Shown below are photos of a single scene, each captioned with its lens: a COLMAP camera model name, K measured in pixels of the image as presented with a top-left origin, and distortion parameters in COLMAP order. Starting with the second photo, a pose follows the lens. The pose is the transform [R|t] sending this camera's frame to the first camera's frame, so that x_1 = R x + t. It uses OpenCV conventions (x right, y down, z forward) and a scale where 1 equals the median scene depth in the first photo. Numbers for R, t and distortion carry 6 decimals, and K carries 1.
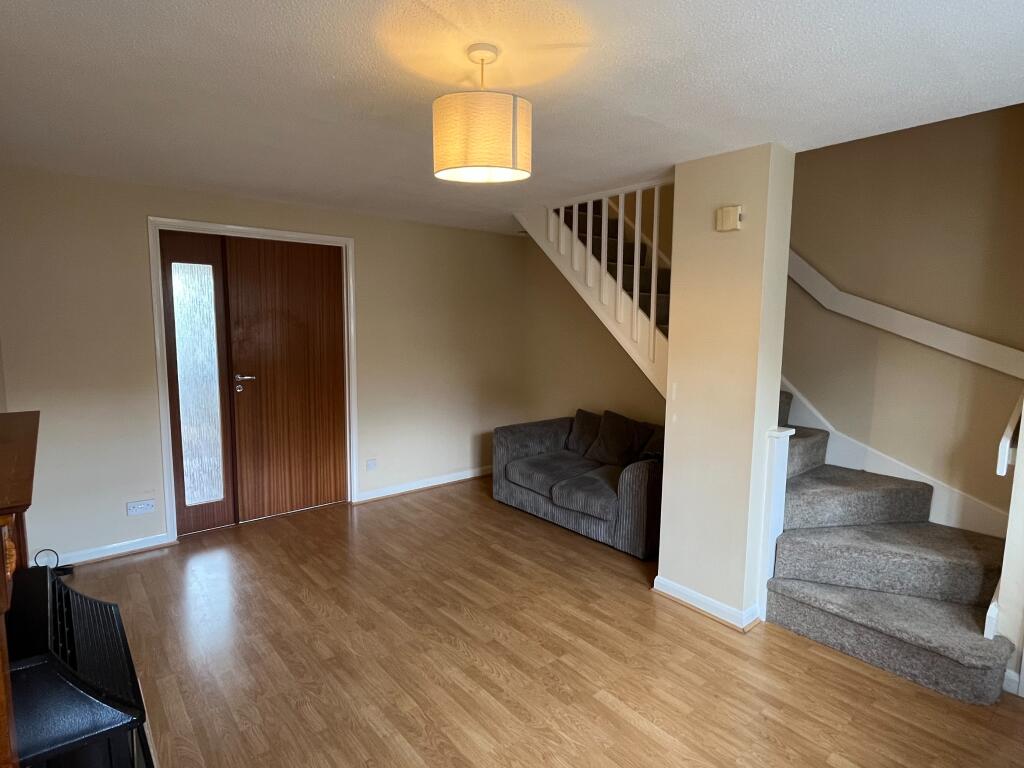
lens RADIAL K [[554.2, 0, 513.5], [0, 554.2, 382.0], [0, 0, 1]] dist [0.001638, -0.000001]
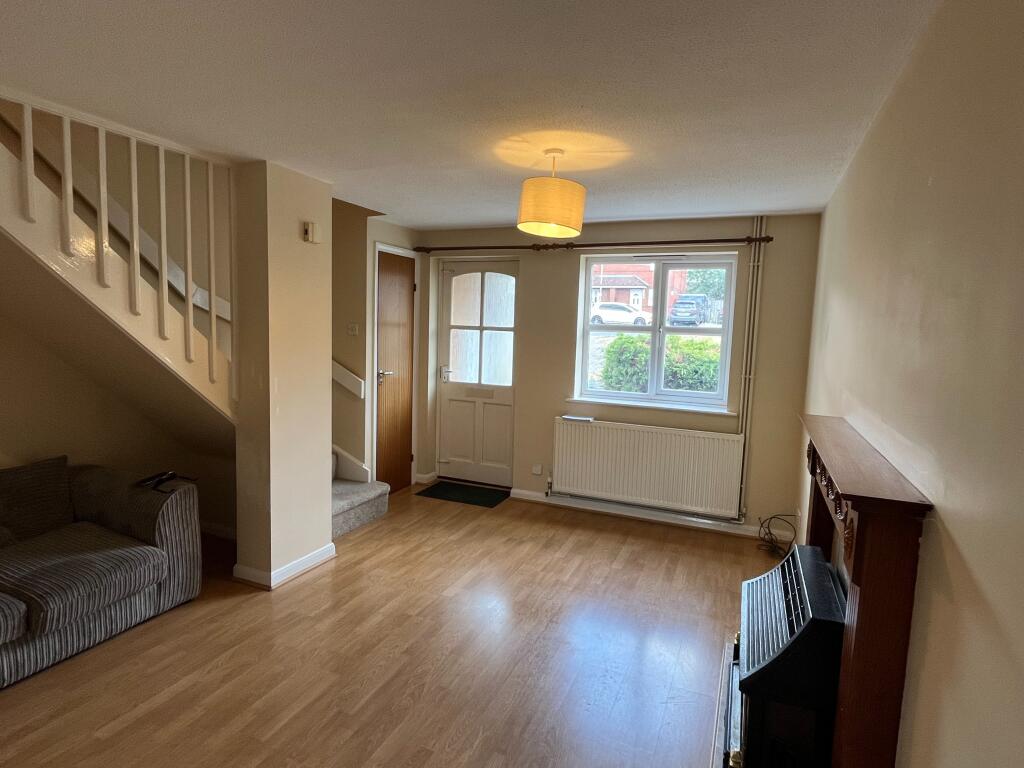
lens RADIAL K [[554.2, 0, 513.5], [0, 554.2, 382.0], [0, 0, 1]] dist [0.001638, -0.000001]
pose [[-0.449861, -0.112517, 0.885982, -0.831253], [0.064658, 0.985326, 0.157964, -0.125019], [-0.890755, 0.128348, -0.435985, 1.070856]]
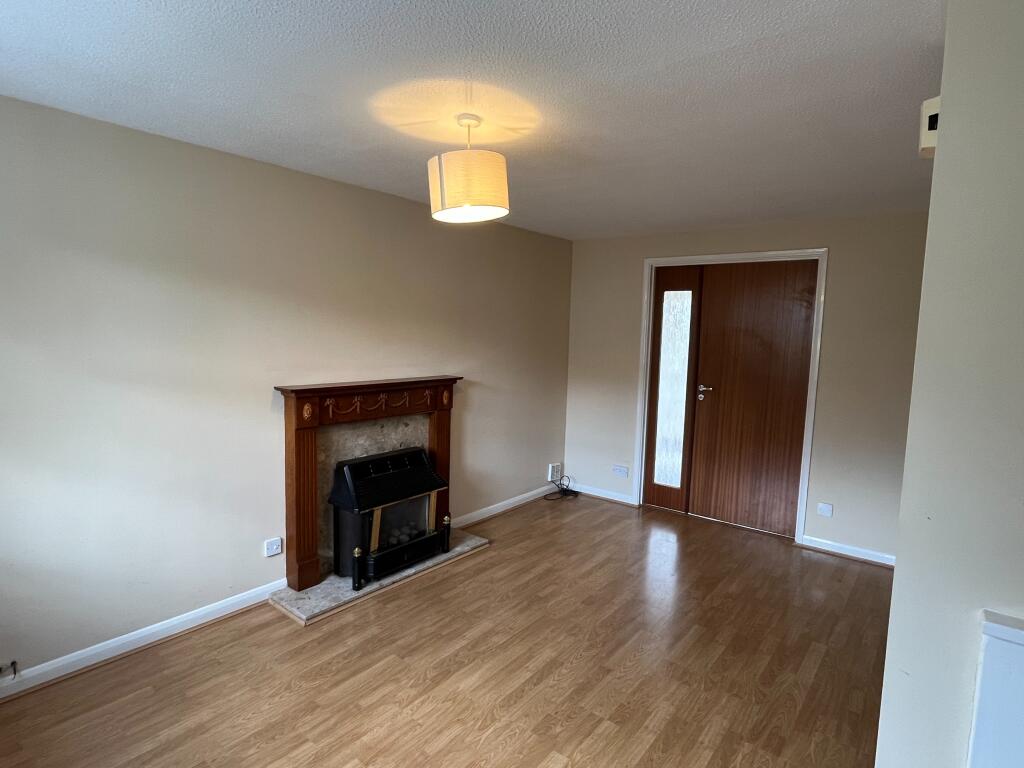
lens RADIAL K [[554.2, 0, 513.5], [0, 554.2, 382.0], [0, 0, 1]] dist [0.001638, -0.000001]
pose [[0.202851, 0.091661, -0.974910, 0.729271], [-0.136809, 0.988497, 0.064472, -0.053986], [0.969605, 0.120298, 0.213058, 0.520058]]
